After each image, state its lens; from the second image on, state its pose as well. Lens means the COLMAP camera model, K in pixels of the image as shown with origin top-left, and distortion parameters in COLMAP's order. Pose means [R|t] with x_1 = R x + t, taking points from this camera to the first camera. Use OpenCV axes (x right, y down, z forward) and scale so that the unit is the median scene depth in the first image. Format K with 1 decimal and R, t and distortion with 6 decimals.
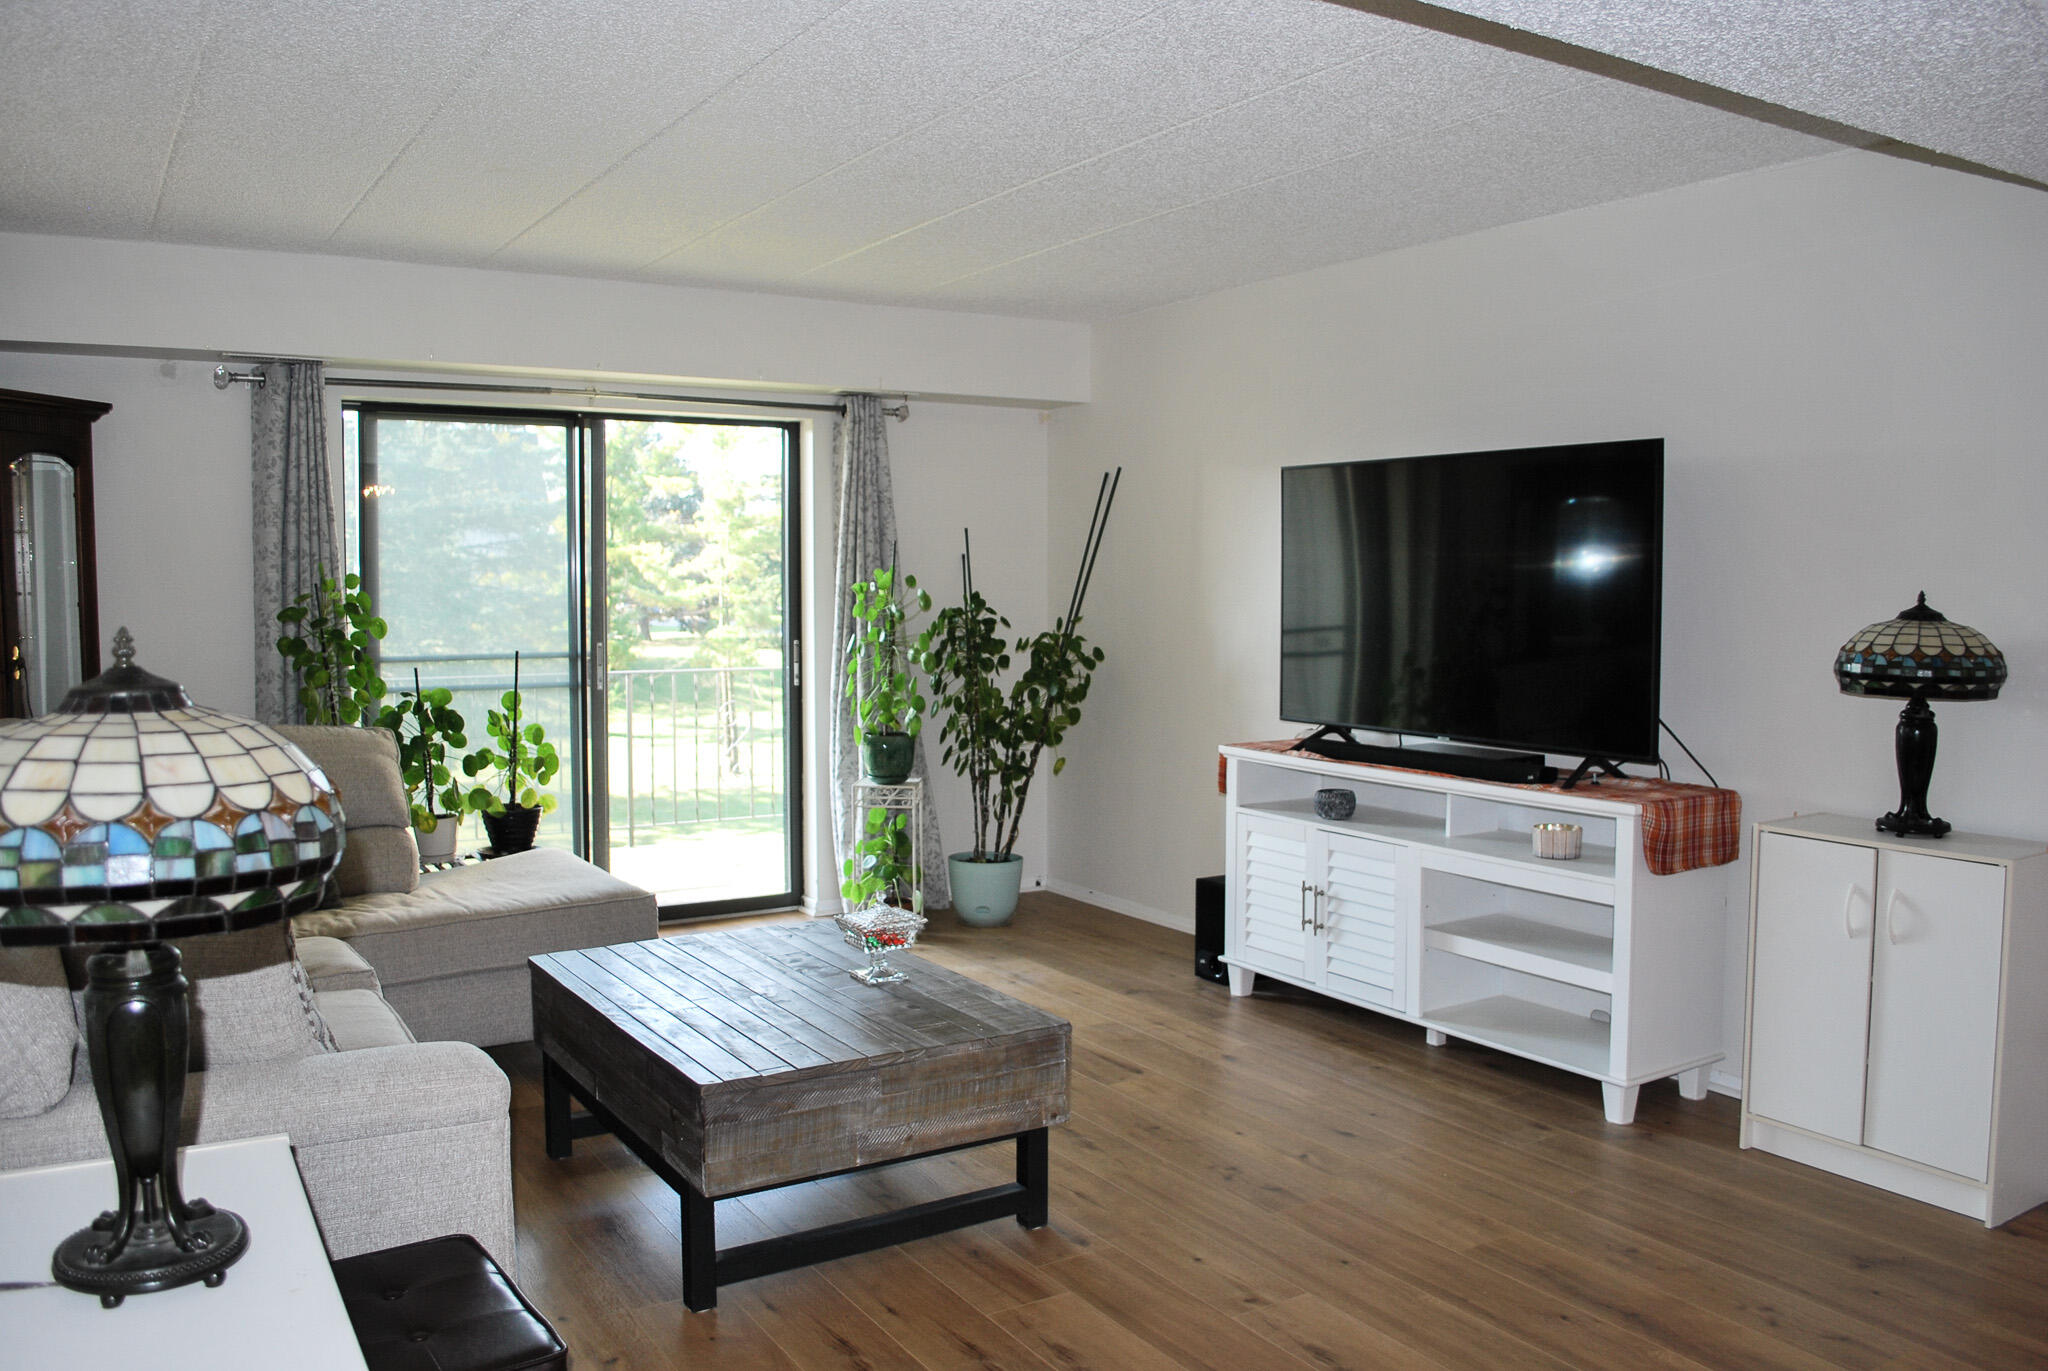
lens RADIAL K [[1615.0, 0, 1042.0], [0, 1615.0, 680.1], [0, 0, 1]] dist [-0.082634, 0.007924]
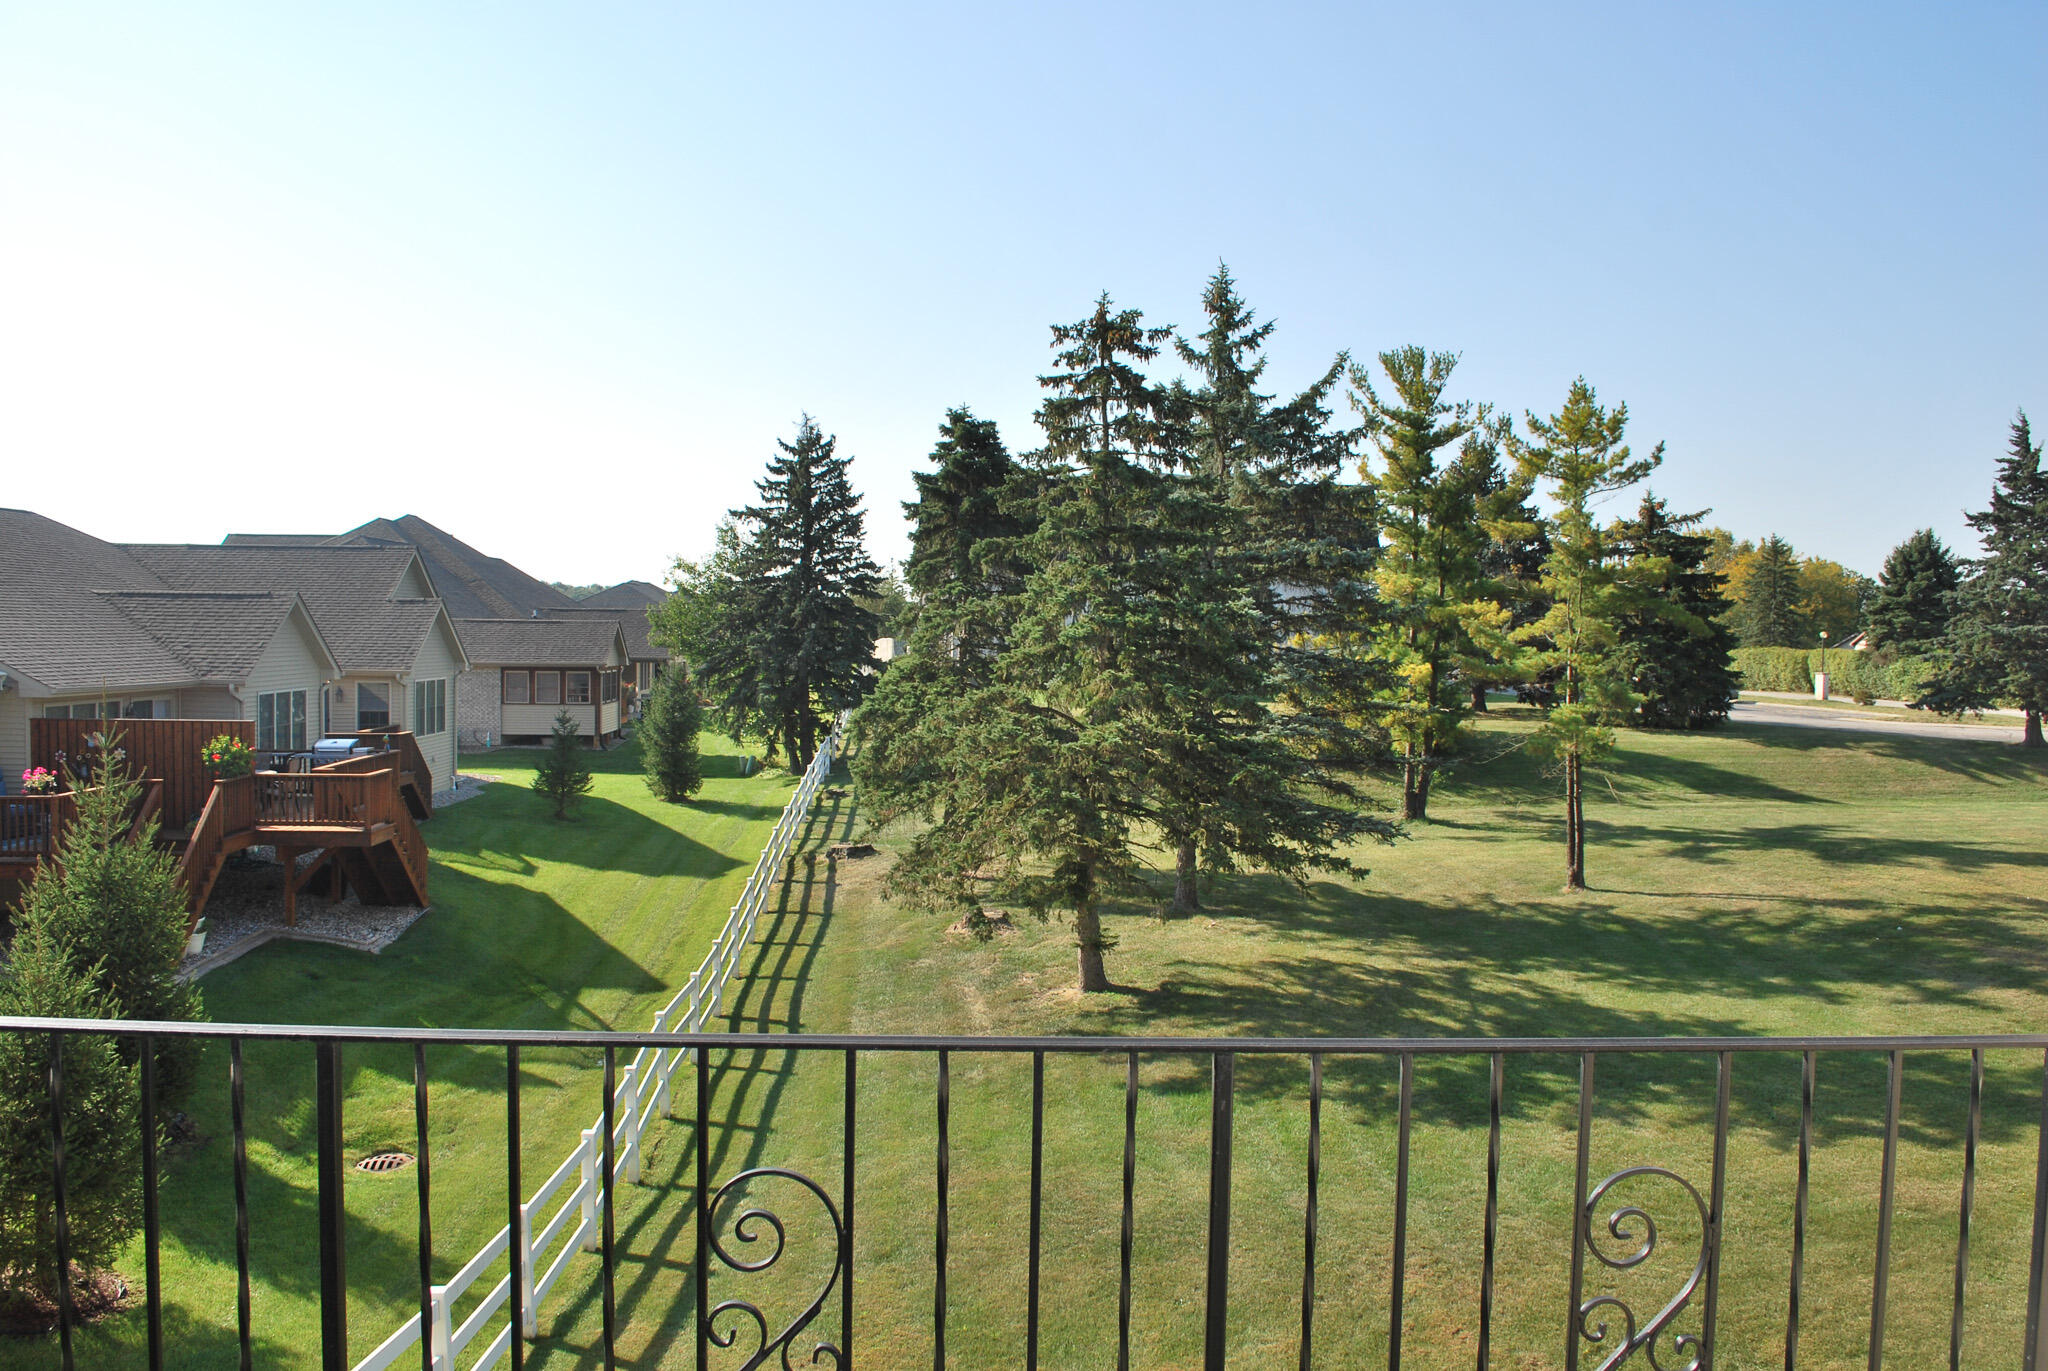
lens RADIAL K [[1615.0, 0, 1028.4], [0, 1615.0, 685.5], [0, 0, 1]] dist [-0.082634, 0.007924]
pose [[0.866591, 0.031387, -0.498031, -0.190475], [-0.048527, 0.998590, -0.021505, -0.070703], [0.496653, 0.042804, 0.866893, 0.949841]]
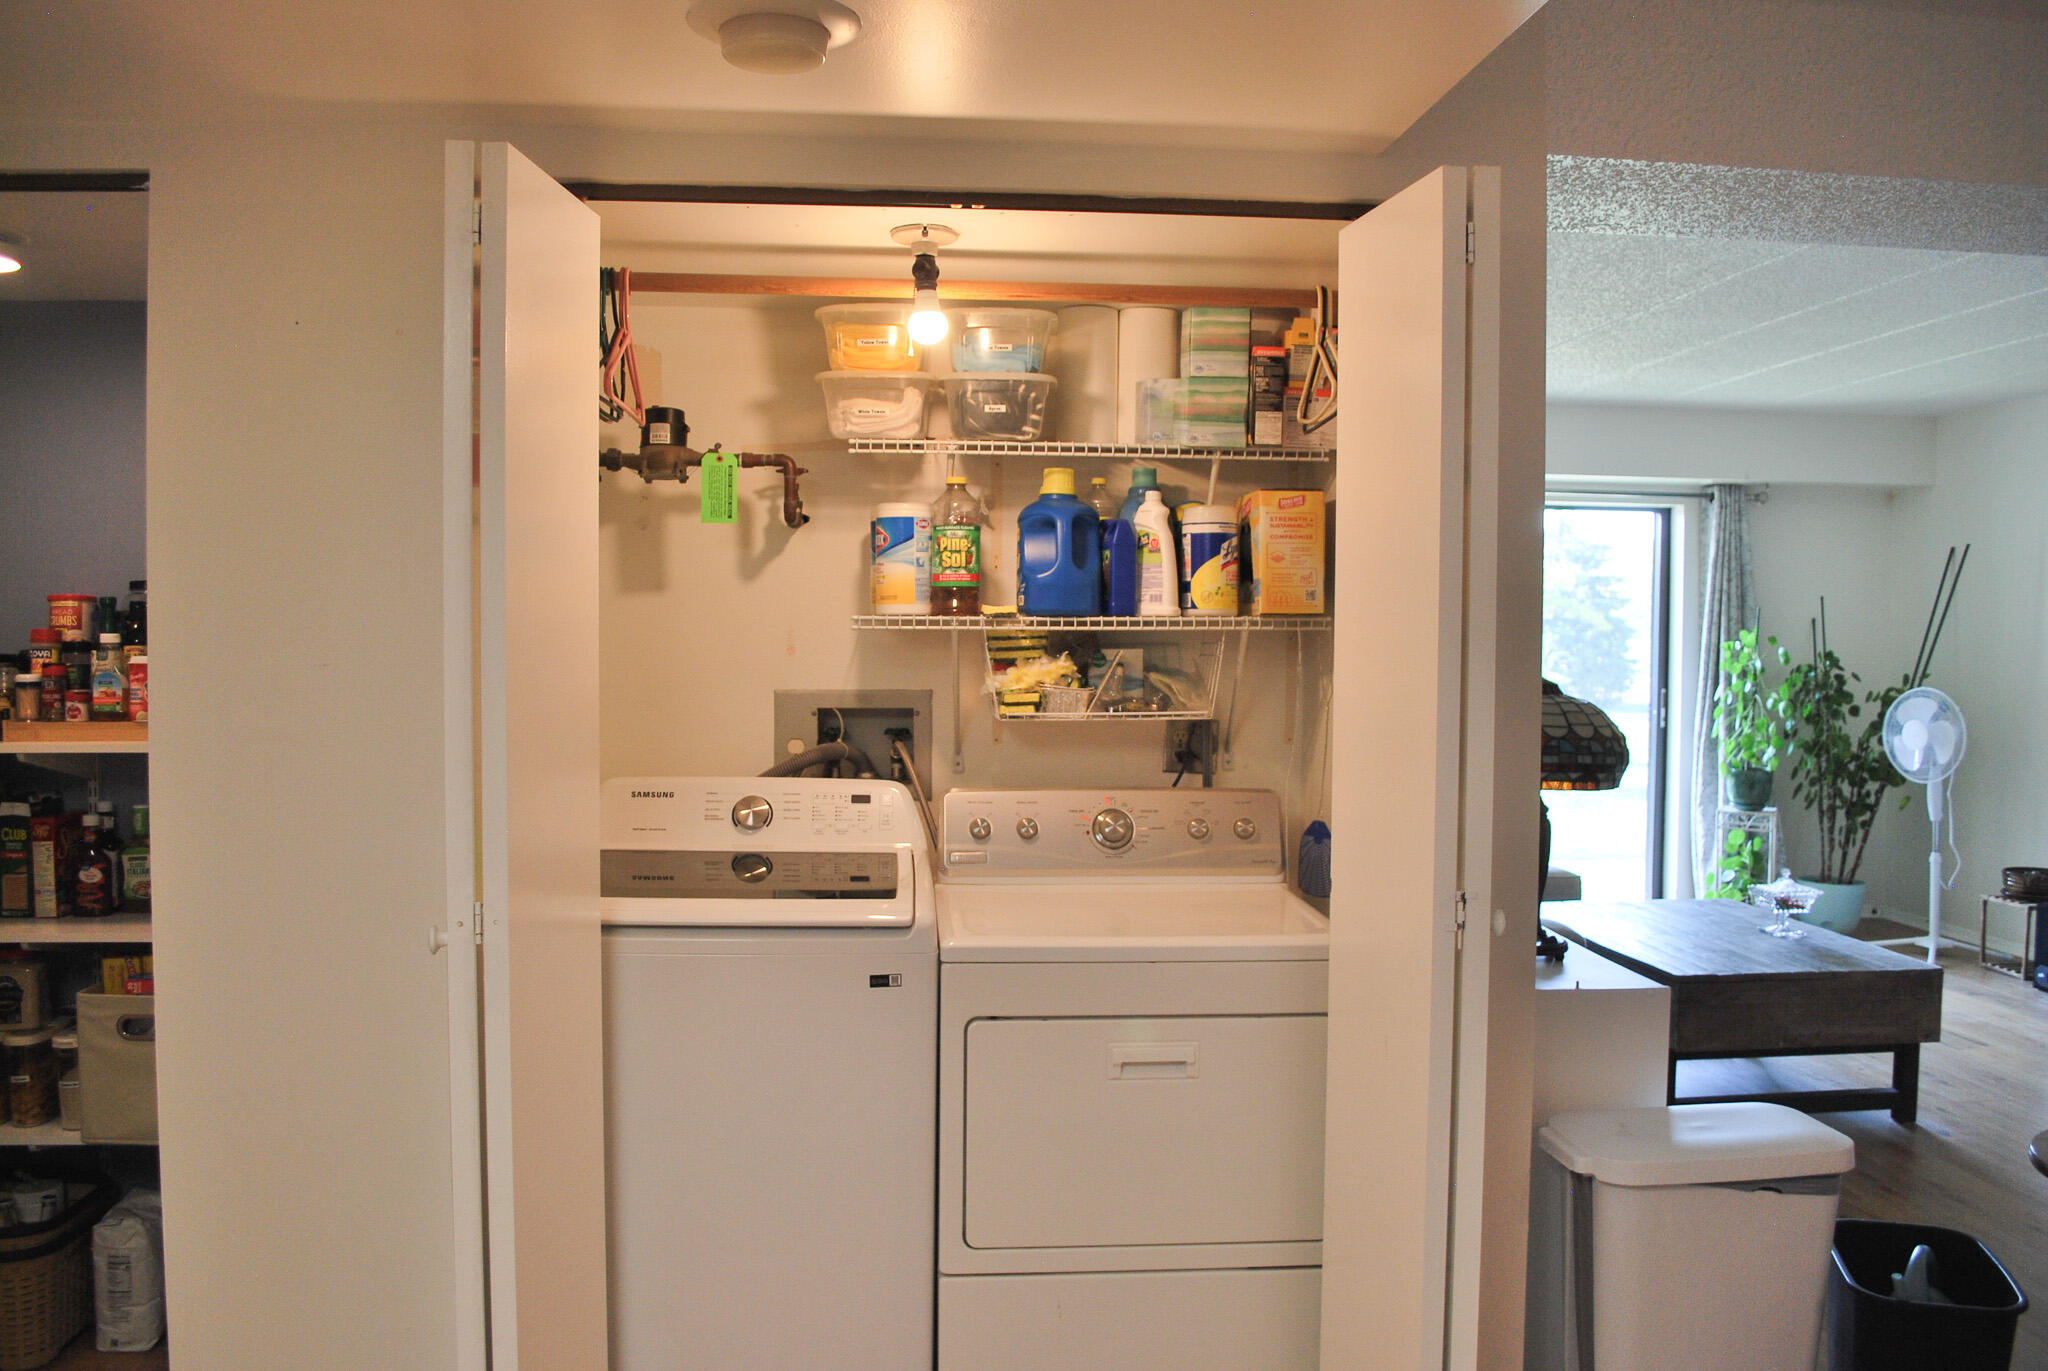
lens RADIAL K [[1615.0, 0, 1029.2], [0, 1615.0, 677.2], [0, 0, 1]] dist [-0.082634, 0.007924]
pose [[0.892633, 0.019341, -0.450370, -0.040791], [-0.036122, 0.998935, -0.028696, 0.017632], [0.449335, 0.041883, 0.892381, -0.272084]]
